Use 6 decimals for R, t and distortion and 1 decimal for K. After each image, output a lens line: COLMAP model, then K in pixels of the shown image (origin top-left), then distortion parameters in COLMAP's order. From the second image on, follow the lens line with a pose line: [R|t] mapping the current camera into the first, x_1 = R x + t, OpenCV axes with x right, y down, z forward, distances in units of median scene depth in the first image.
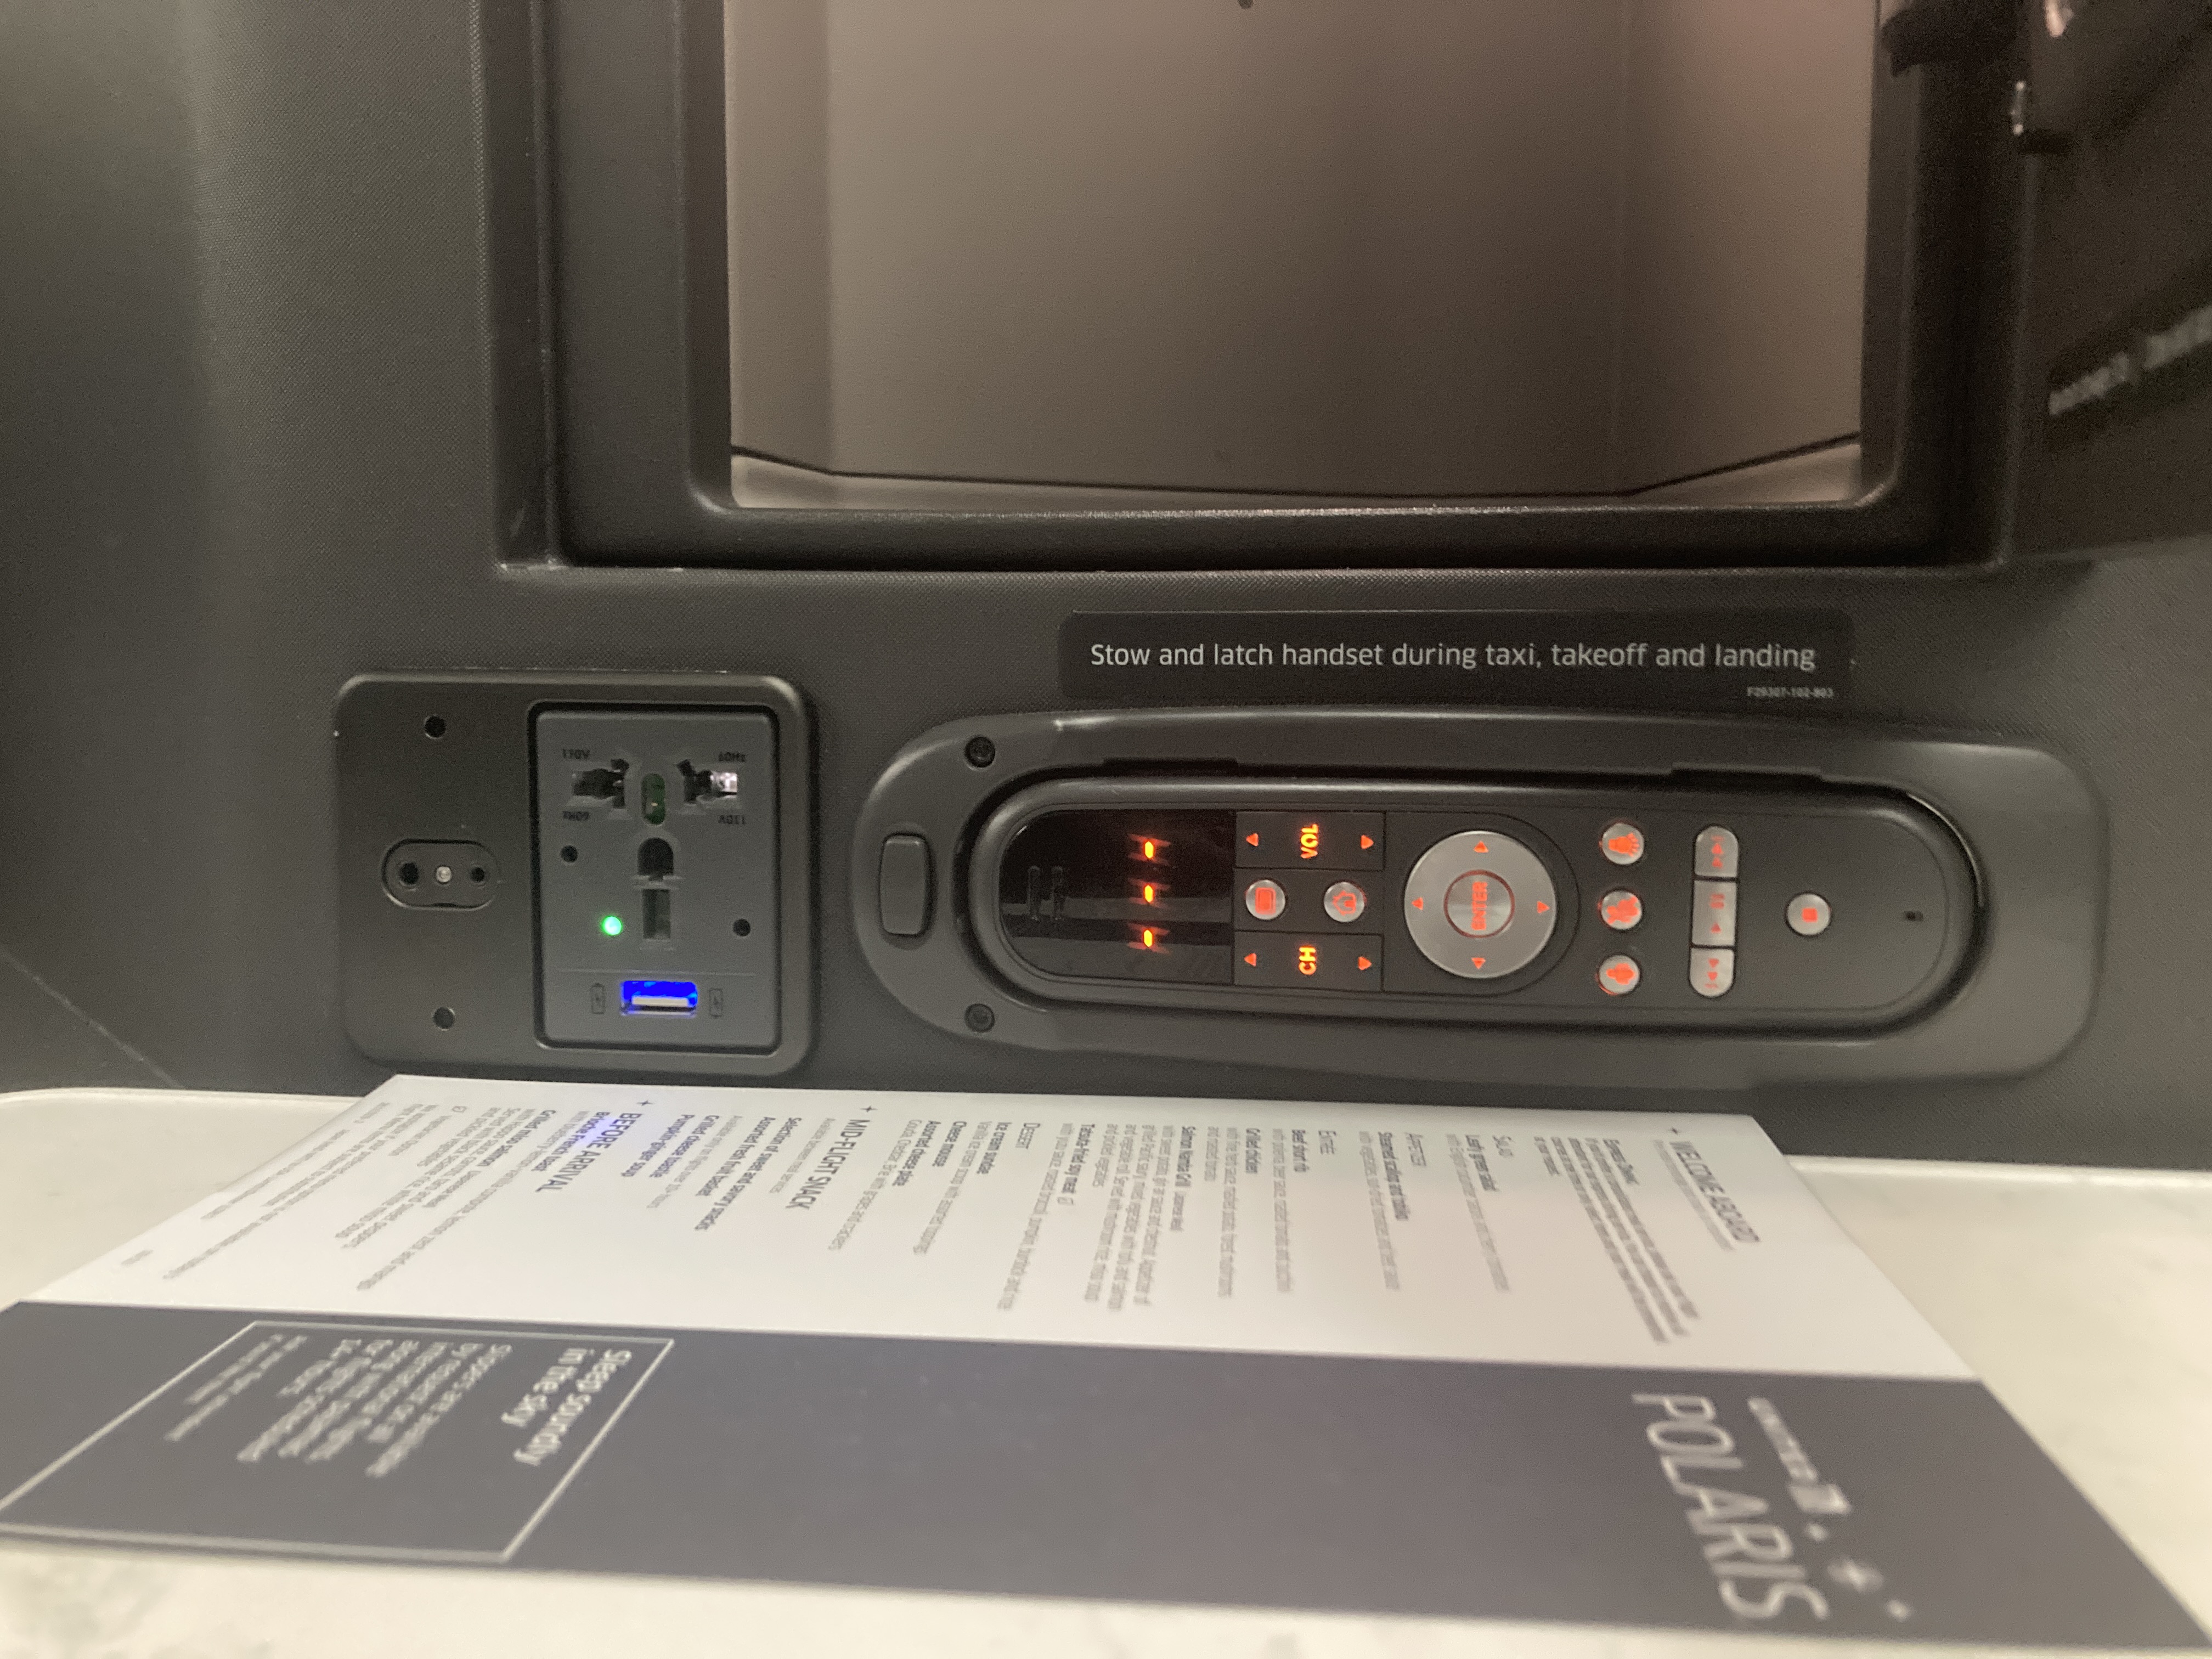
lens RADIAL K [[1805.9, 0, 1111.7], [0, 1805.9, 813.6], [0, 0, 1]] dist [0.004557, -0.011630]
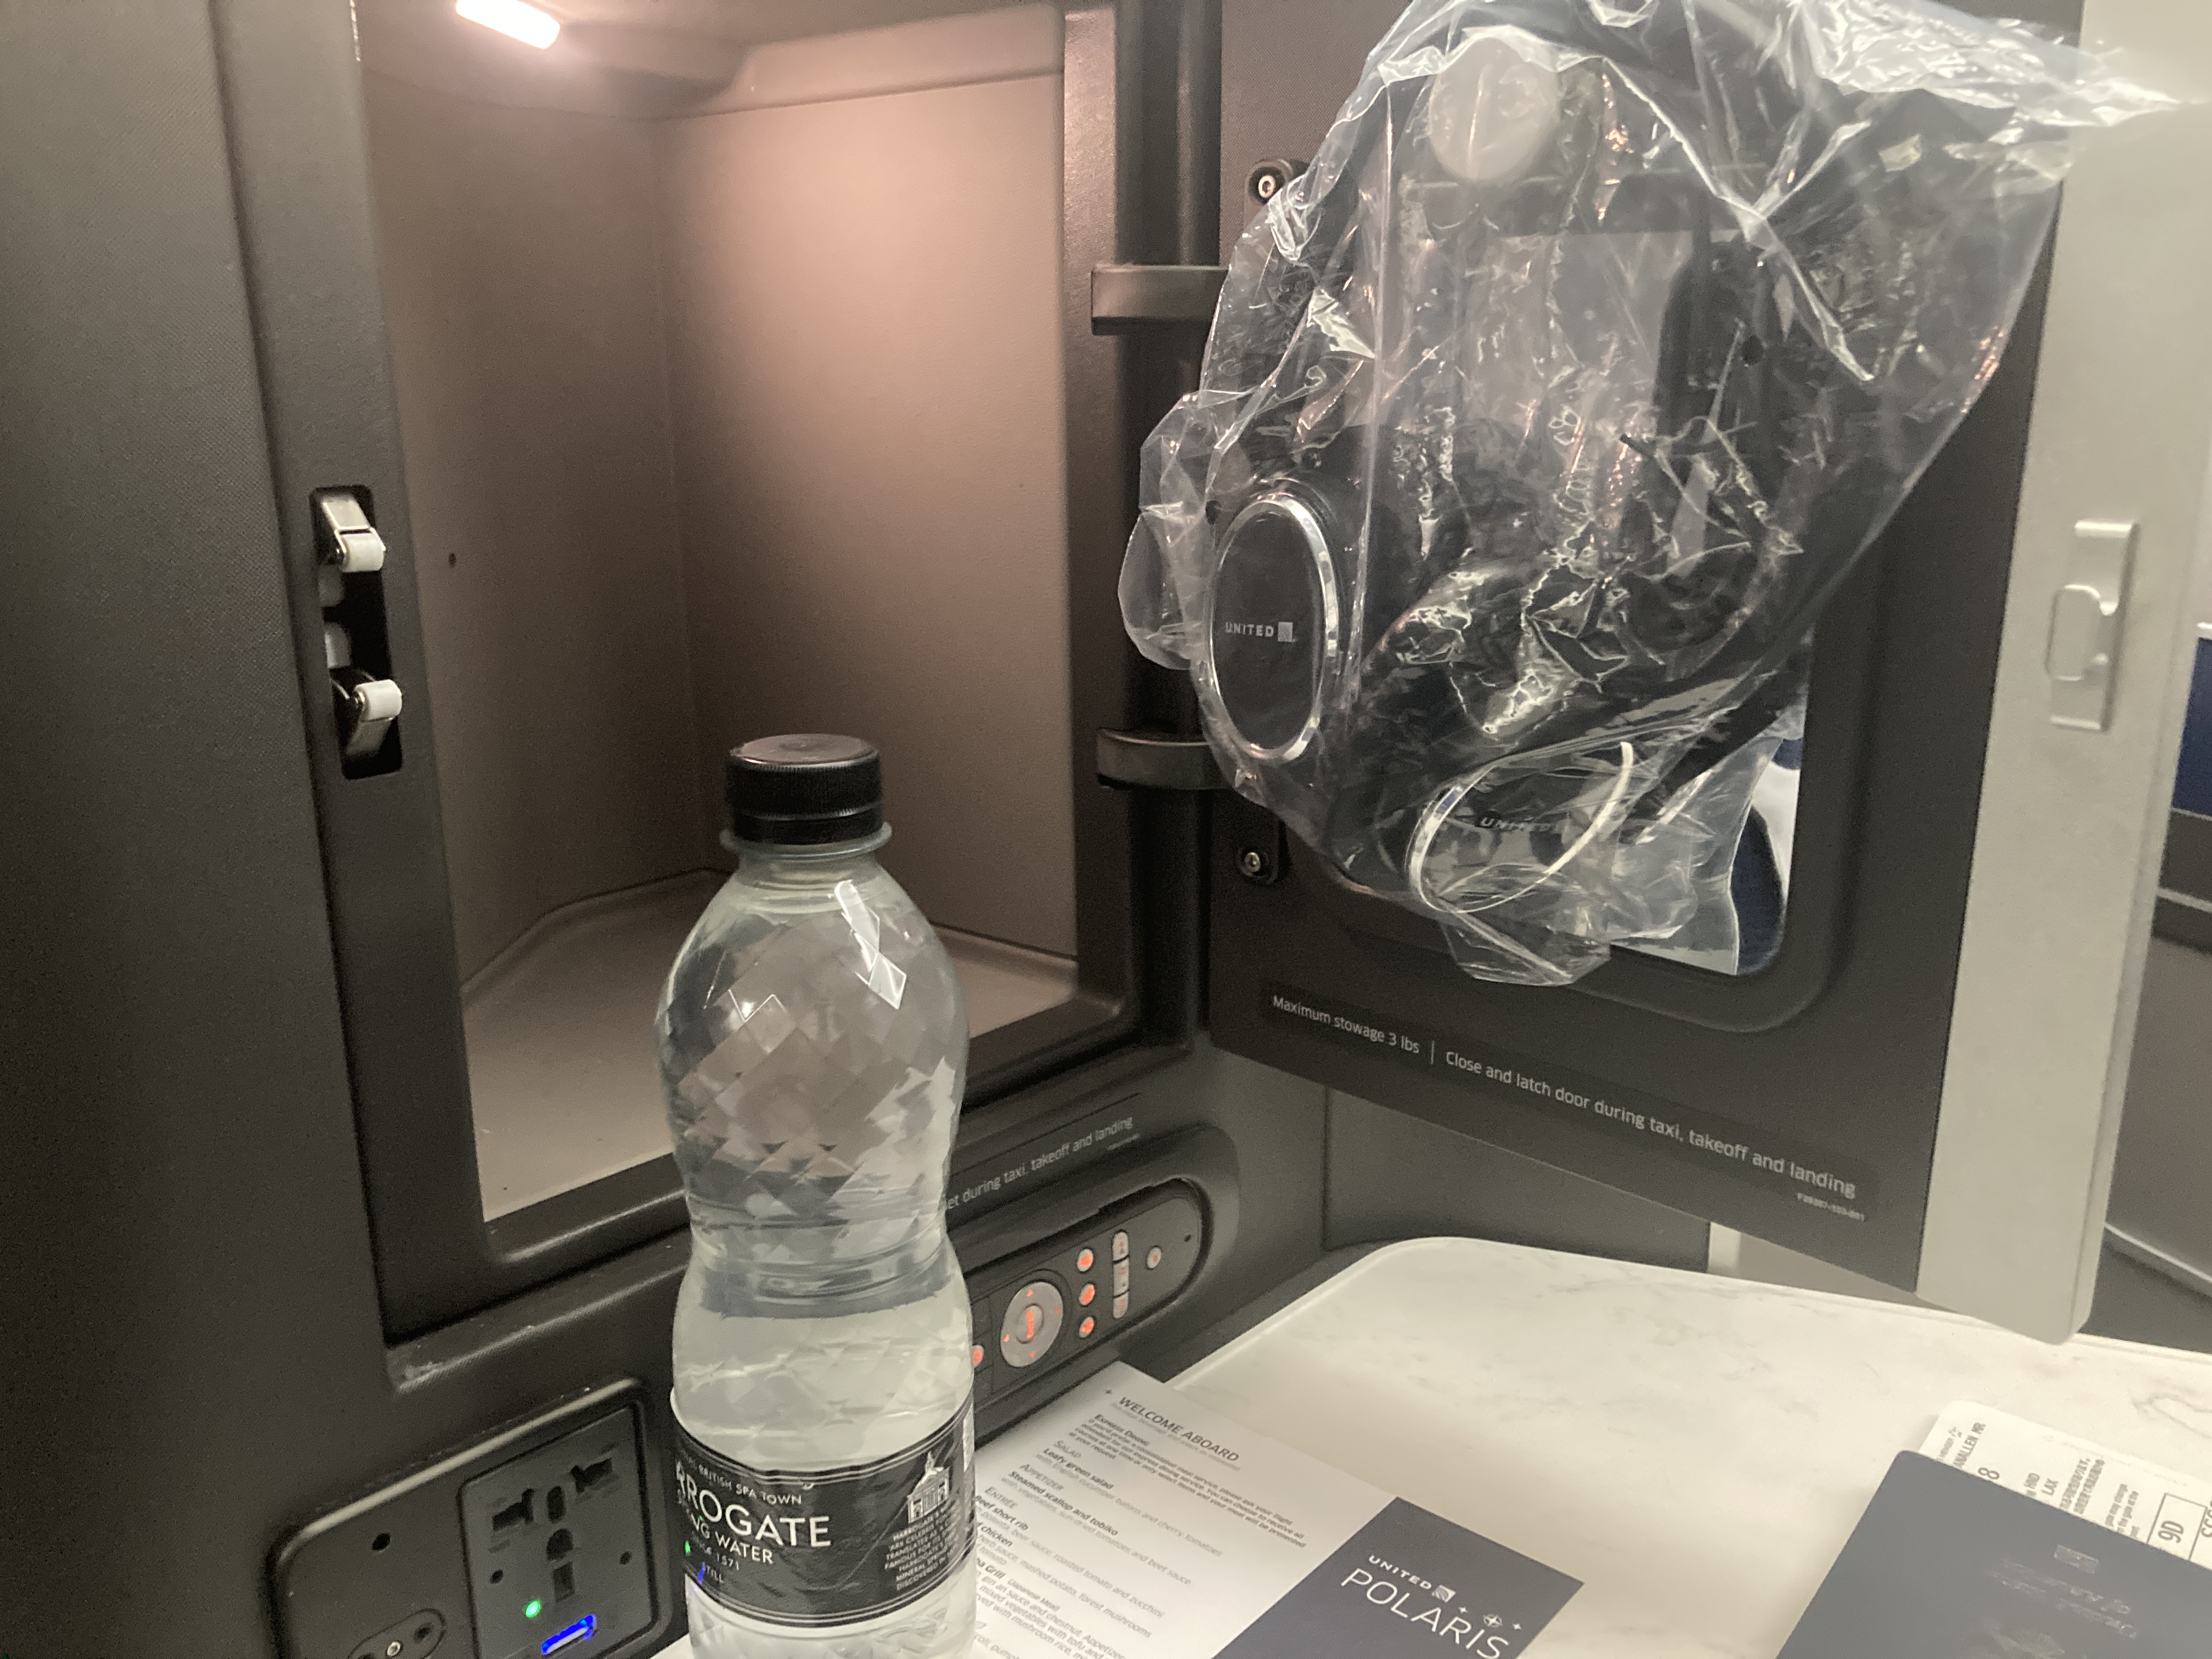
lens RADIAL K [[1805.9, 0, 1111.7], [0, 1805.9, 813.6], [0, 0, 1]] dist [0.004557, -0.011630]
pose [[0.576506, -0.209275, 0.789839, -1.134877], [0.096327, 0.977311, 0.188638, -0.834629], [-0.811395, -0.032668, 0.583584, -0.046485]]
